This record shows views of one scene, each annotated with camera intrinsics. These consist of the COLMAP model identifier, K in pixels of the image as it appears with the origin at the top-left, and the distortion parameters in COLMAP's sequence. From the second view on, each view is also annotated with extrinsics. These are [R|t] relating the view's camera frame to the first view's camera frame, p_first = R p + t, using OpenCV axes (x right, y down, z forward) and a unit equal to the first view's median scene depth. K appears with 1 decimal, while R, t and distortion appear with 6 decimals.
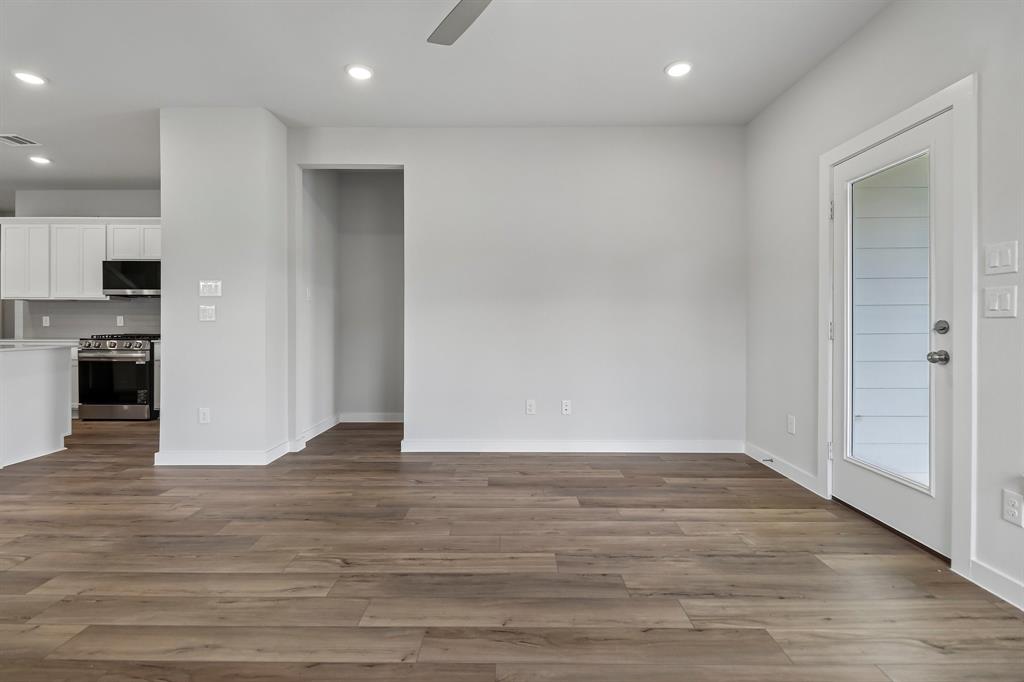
lens RADIAL K [[470.4, 0, 511.8], [0, 470.4, 324.8], [0, 0, 1]] dist [0.014990, -0.009650]
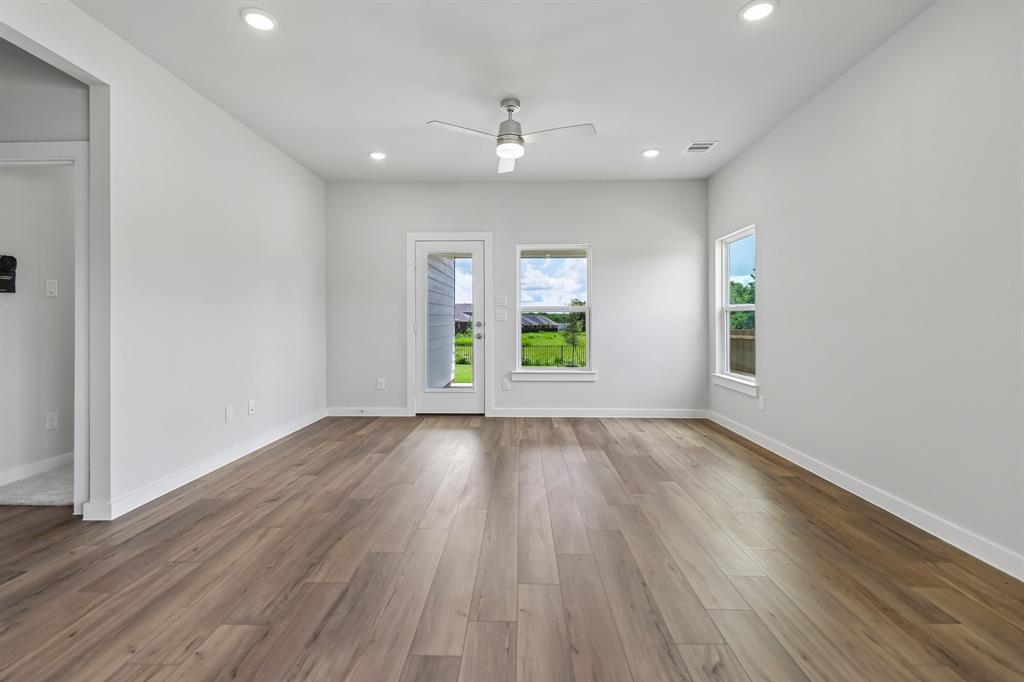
lens RADIAL K [[470.4, 0, 507.6], [0, 470.4, 325.0], [0, 0, 1]] dist [0.014990, -0.009650]
pose [[0.023703, -0.006875, 0.999695, -0.882533], [0.005263, 0.999963, 0.006752, -0.005177], [-0.999705, 0.005101, 0.023738, 0.426987]]
